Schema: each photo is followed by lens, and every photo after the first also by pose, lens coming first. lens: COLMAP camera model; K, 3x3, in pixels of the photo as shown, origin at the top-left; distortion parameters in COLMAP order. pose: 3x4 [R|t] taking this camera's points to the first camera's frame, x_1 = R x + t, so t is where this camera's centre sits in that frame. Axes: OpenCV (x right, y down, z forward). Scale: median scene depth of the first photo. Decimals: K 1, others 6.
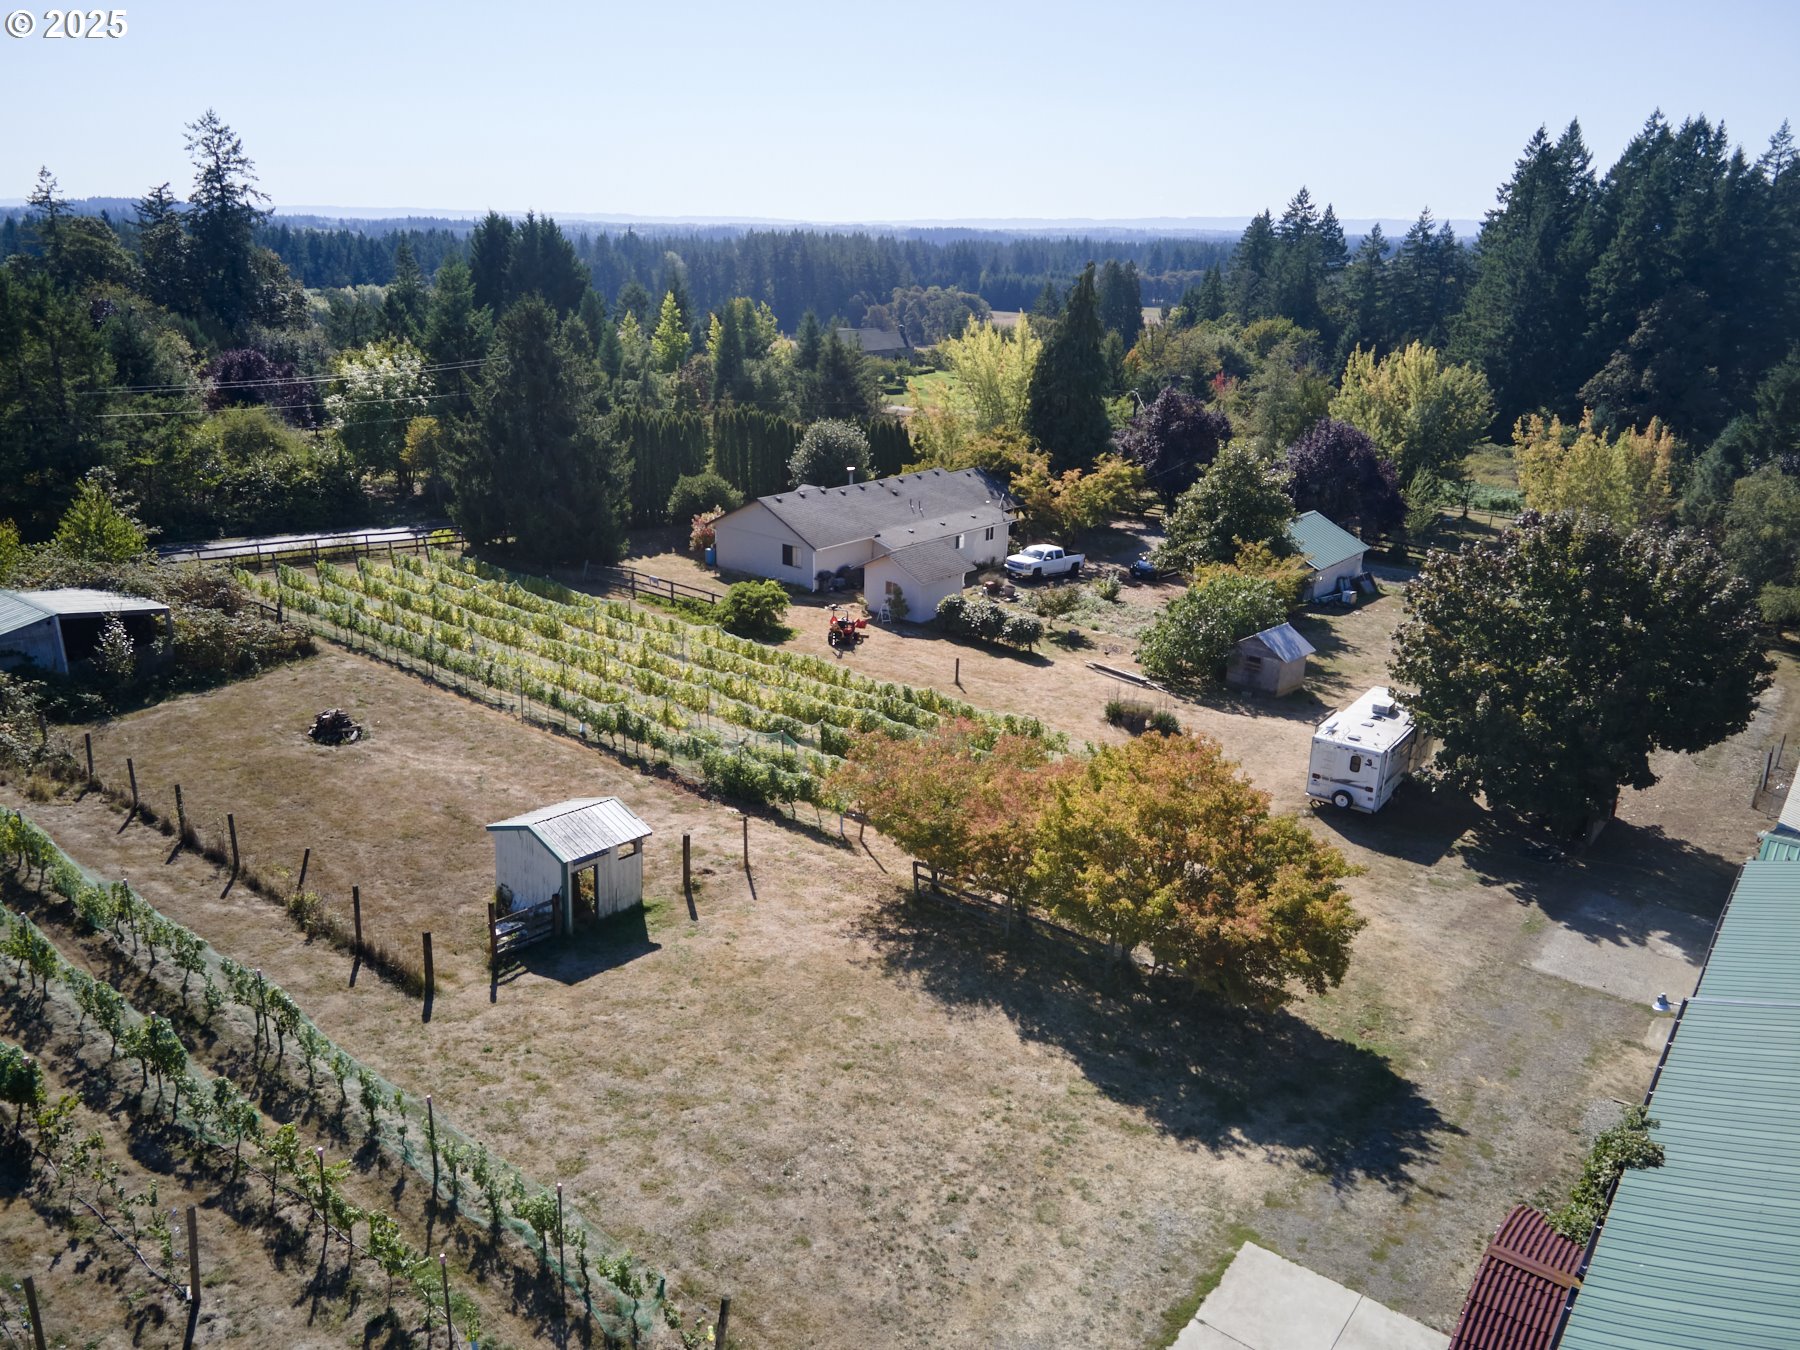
lens RADIAL K [[1311.8, 0, 899.7], [0, 1311.8, 679.2], [0, 0, 1]] dist [0.034119, 0.009332]
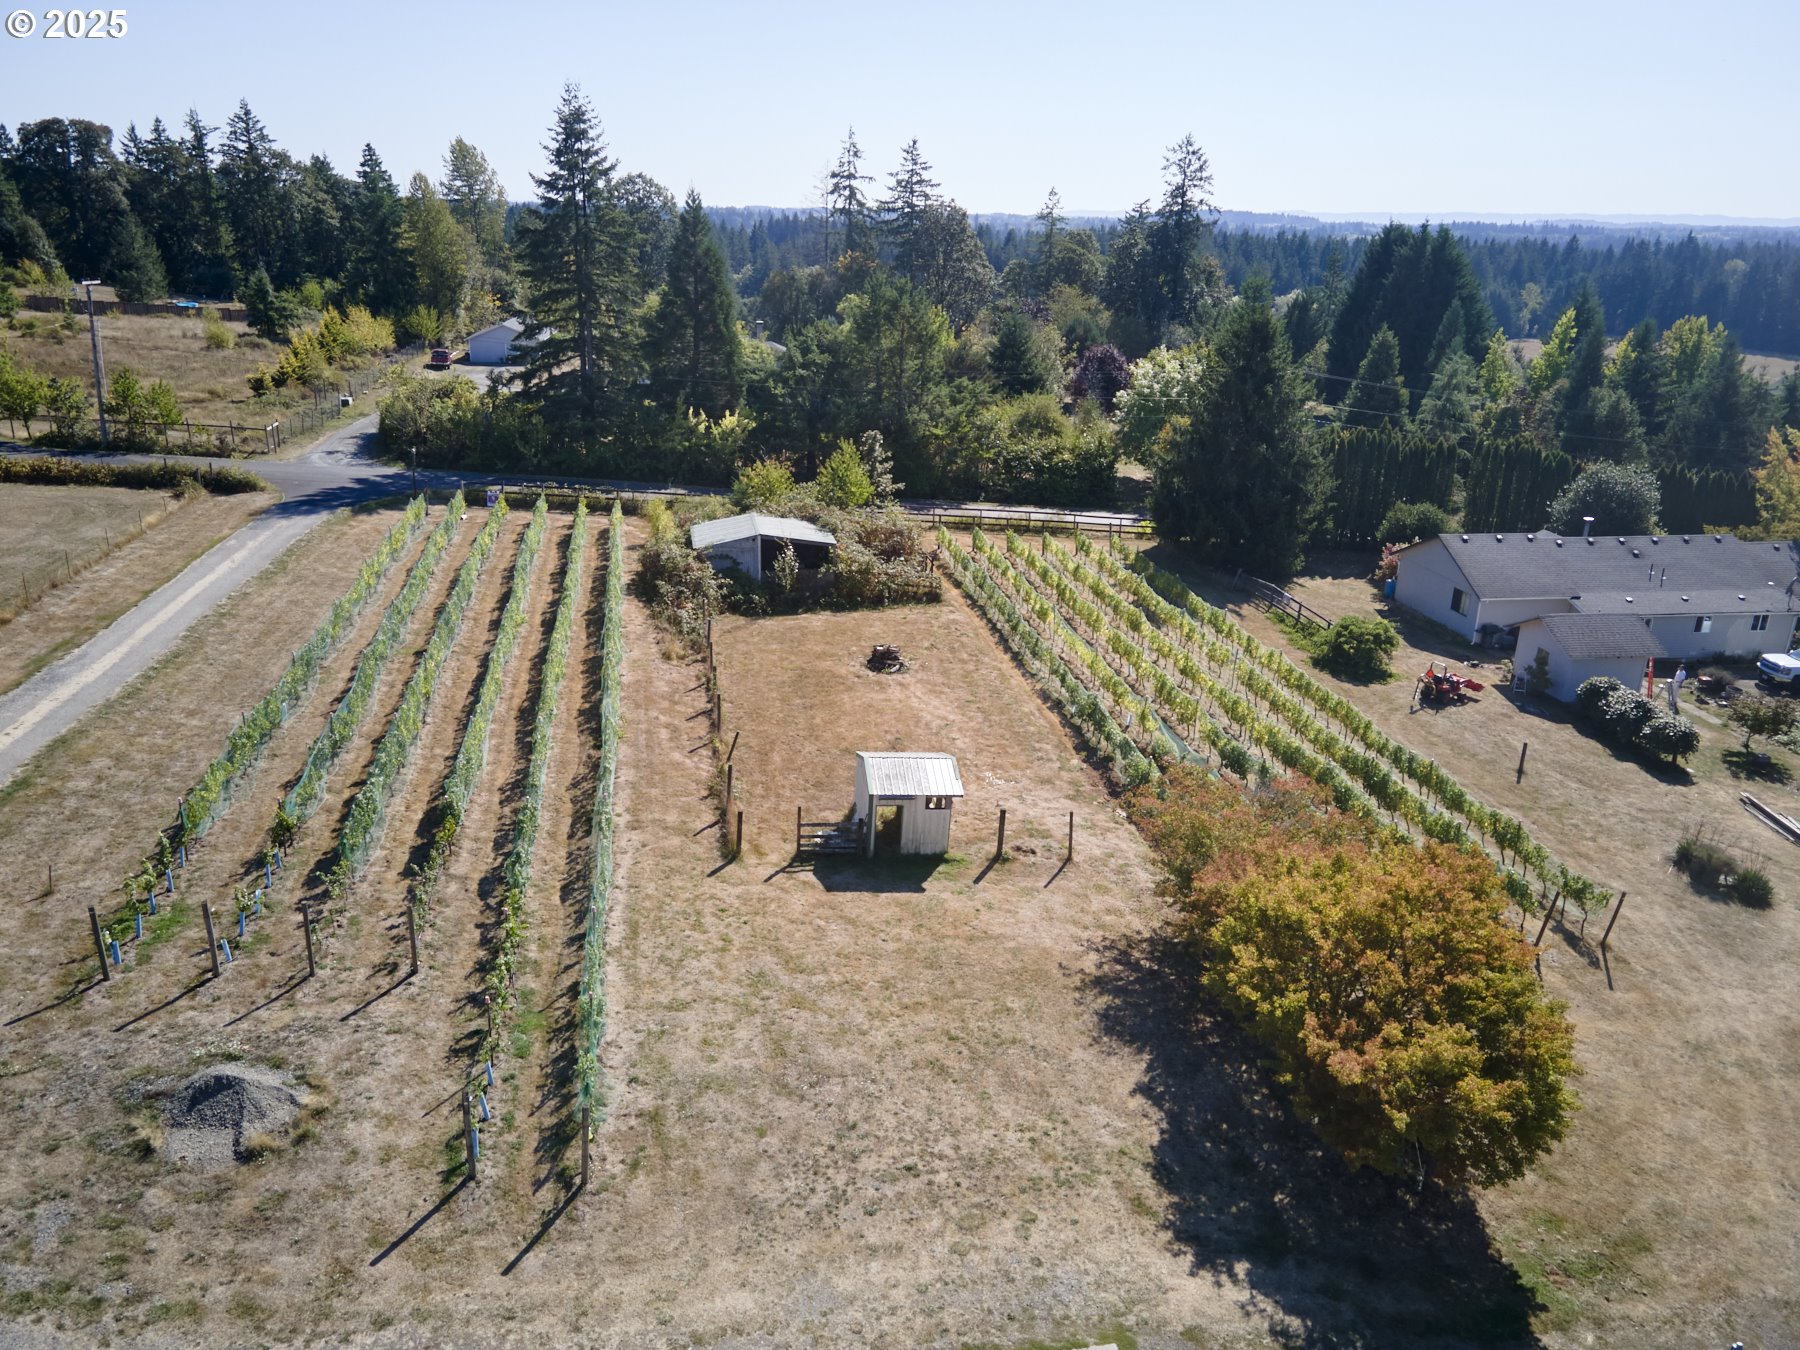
lens RADIAL K [[1311.8, 0, 898.2], [0, 1311.8, 670.3], [0, 0, 1]] dist [0.034119, 0.009332]
pose [[0.758909, 0.215994, -0.614332, 0.270740], [-0.222004, 0.972690, 0.067740, -0.031289], [0.612186, 0.084976, 0.786135, 0.053559]]
